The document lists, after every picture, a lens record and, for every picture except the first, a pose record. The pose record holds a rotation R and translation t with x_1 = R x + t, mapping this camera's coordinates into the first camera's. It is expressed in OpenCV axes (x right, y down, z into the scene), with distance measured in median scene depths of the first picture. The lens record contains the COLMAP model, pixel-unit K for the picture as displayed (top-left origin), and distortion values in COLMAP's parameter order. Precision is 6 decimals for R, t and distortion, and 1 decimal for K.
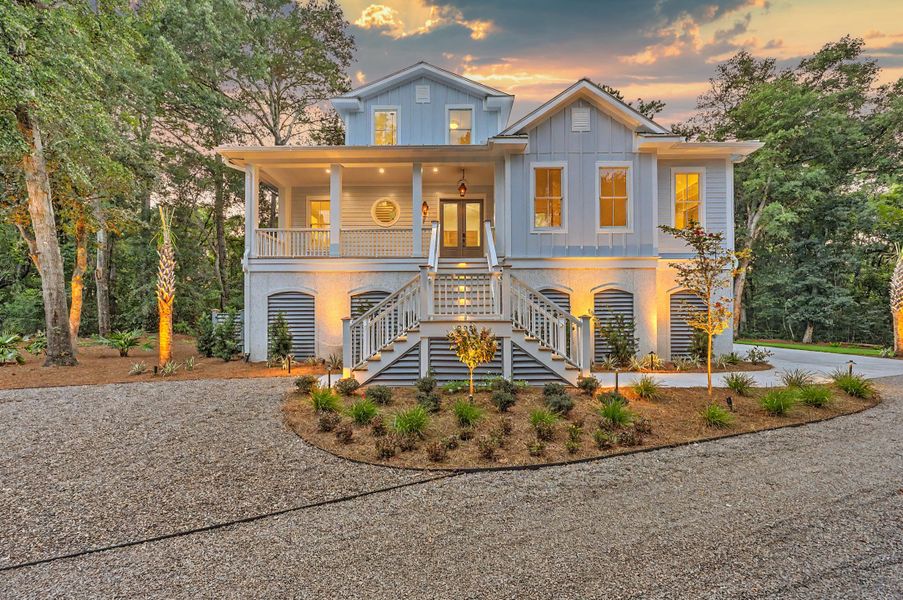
lens RADIAL K [[383.0, 0, 453.2], [0, 383.0, 308.2], [0, 0, 1]] dist [-0.000247, 0.000321]
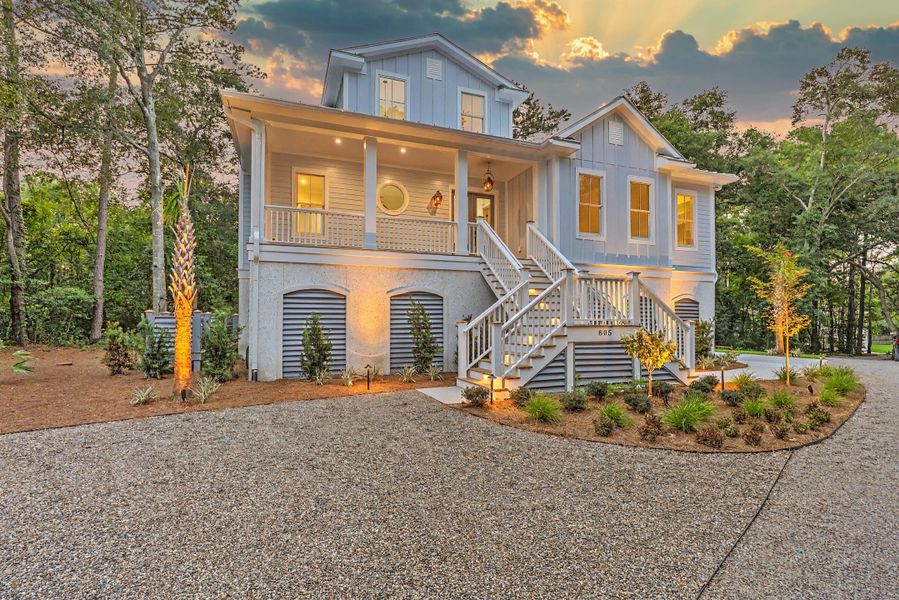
lens RADIAL K [[460.5, 0, 449.5], [0, 460.5, 300.0], [0, 0, 1]] dist [0.005054, 0.000107]
pose [[0.924801, 0.022274, 0.379798, -0.532053], [-0.010765, 0.999417, -0.032400, 0.007138], [-0.380298, 0.025875, 0.924502, 0.021807]]
